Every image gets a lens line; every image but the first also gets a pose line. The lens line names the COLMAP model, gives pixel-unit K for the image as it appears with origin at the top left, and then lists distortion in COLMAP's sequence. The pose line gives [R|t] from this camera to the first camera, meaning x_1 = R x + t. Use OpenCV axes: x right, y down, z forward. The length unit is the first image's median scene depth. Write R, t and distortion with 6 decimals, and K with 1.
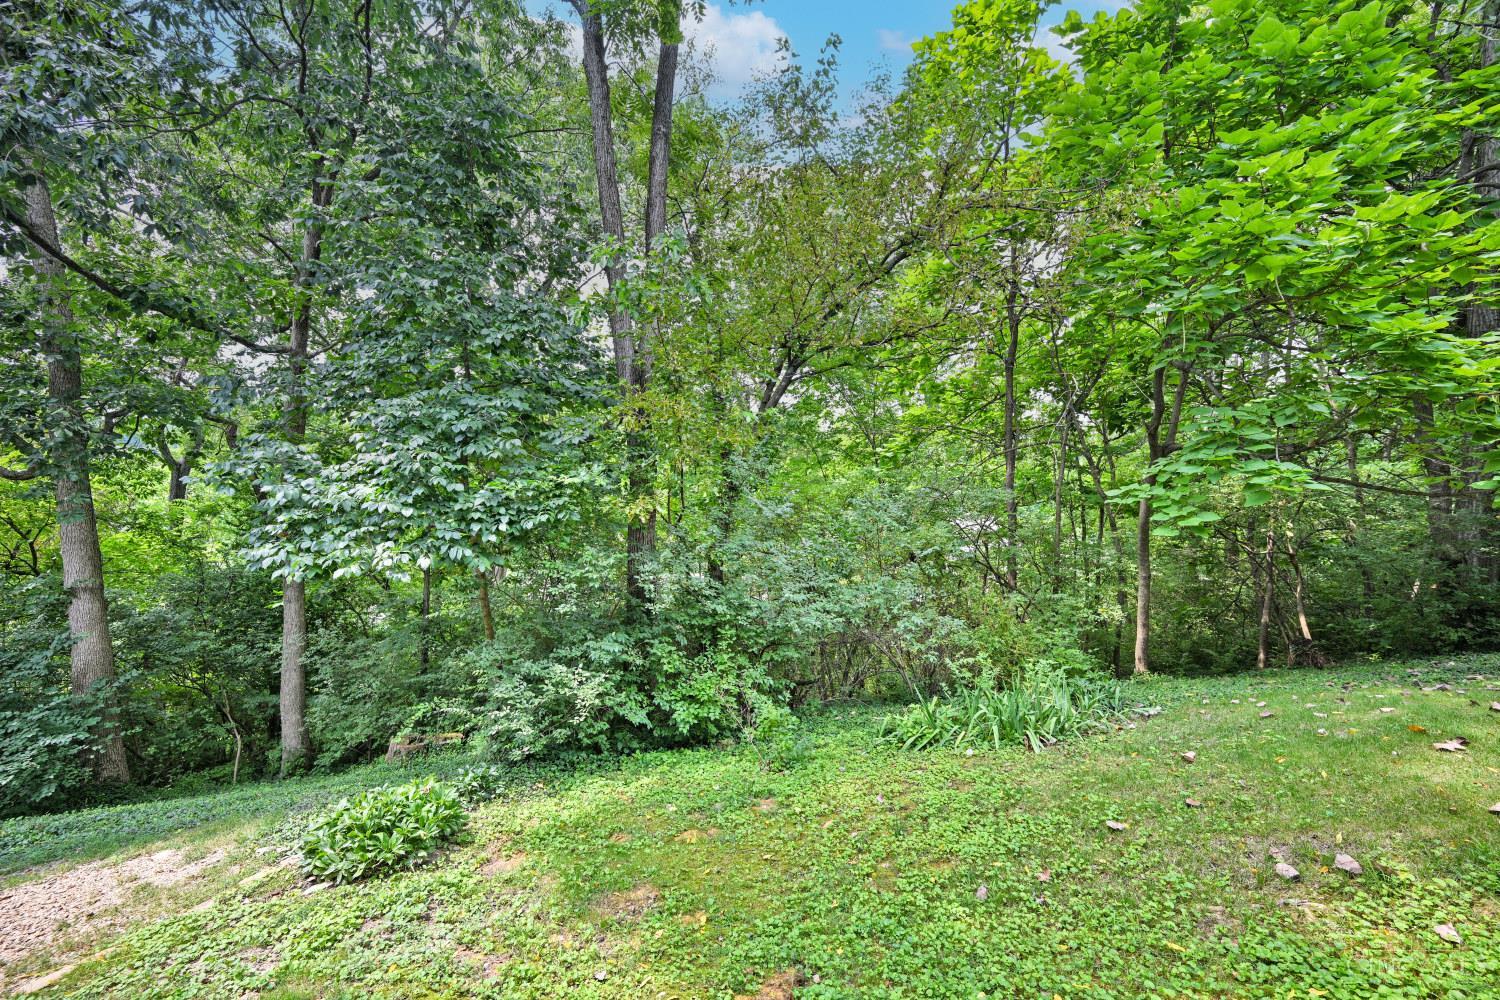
lens RADIAL K [[590.6, 0, 750.0], [0, 590.6, 500.0], [0, 0, 1]] dist [-0.000077, 0.000011]
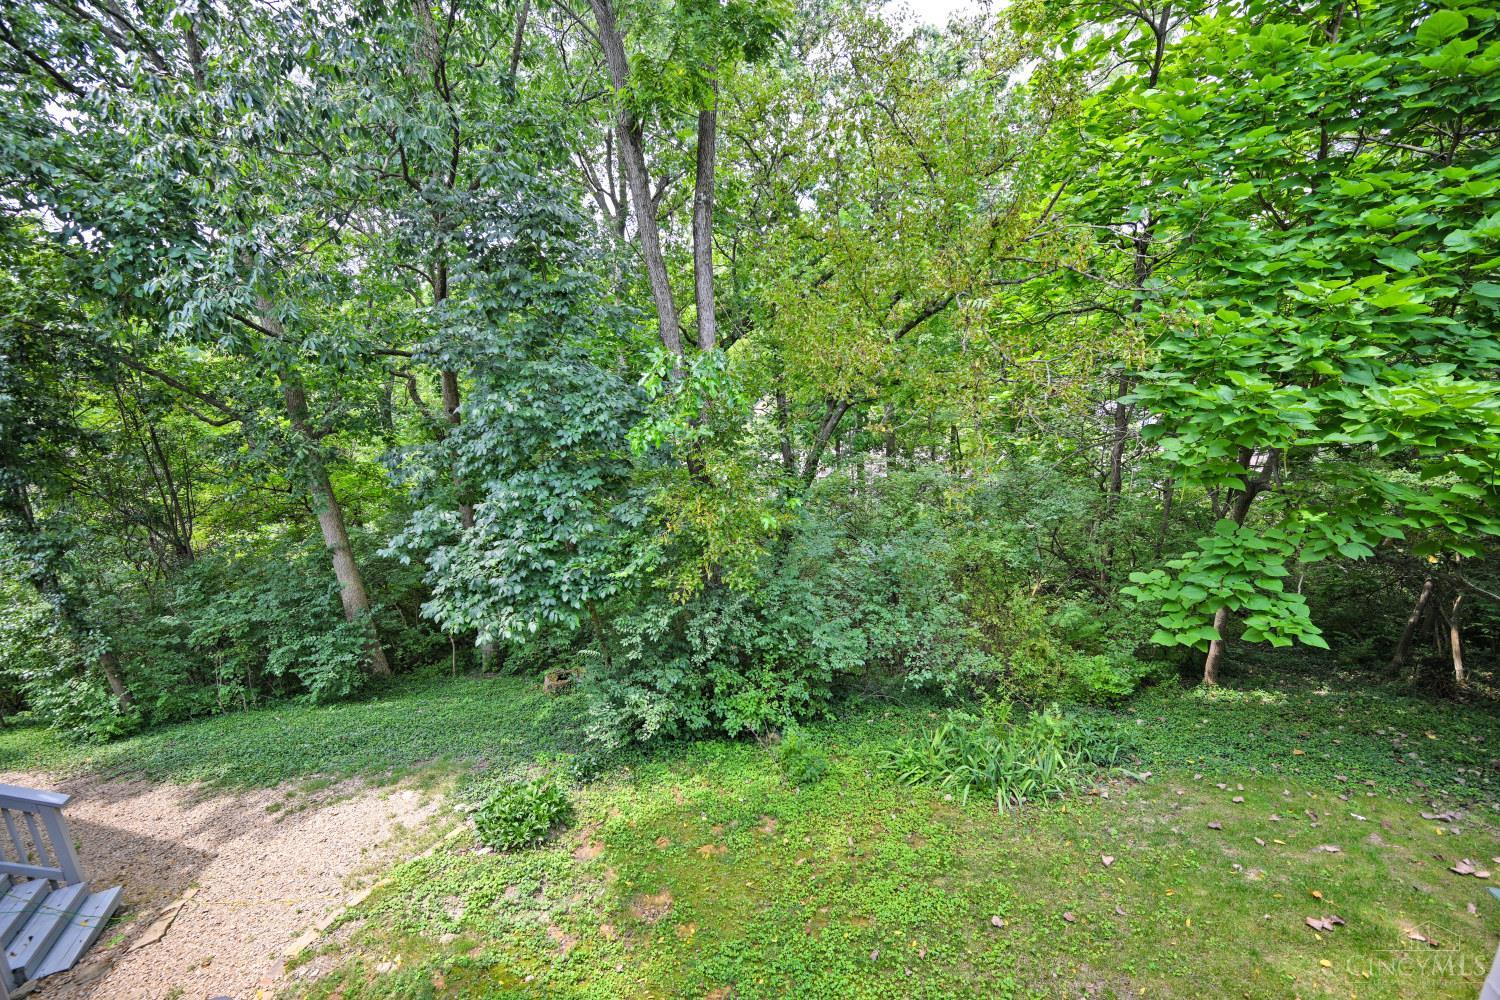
lens RADIAL K [[601.8, 0, 745.4], [0, 601.8, 503.9], [0, 0, 1]] dist [0.002718, 0.000418]
pose [[0.968421, 0.030058, -0.247502, 0.249482], [0.032596, 0.968921, 0.245212, -0.462688], [0.247180, -0.245536, 0.937344, -0.113107]]
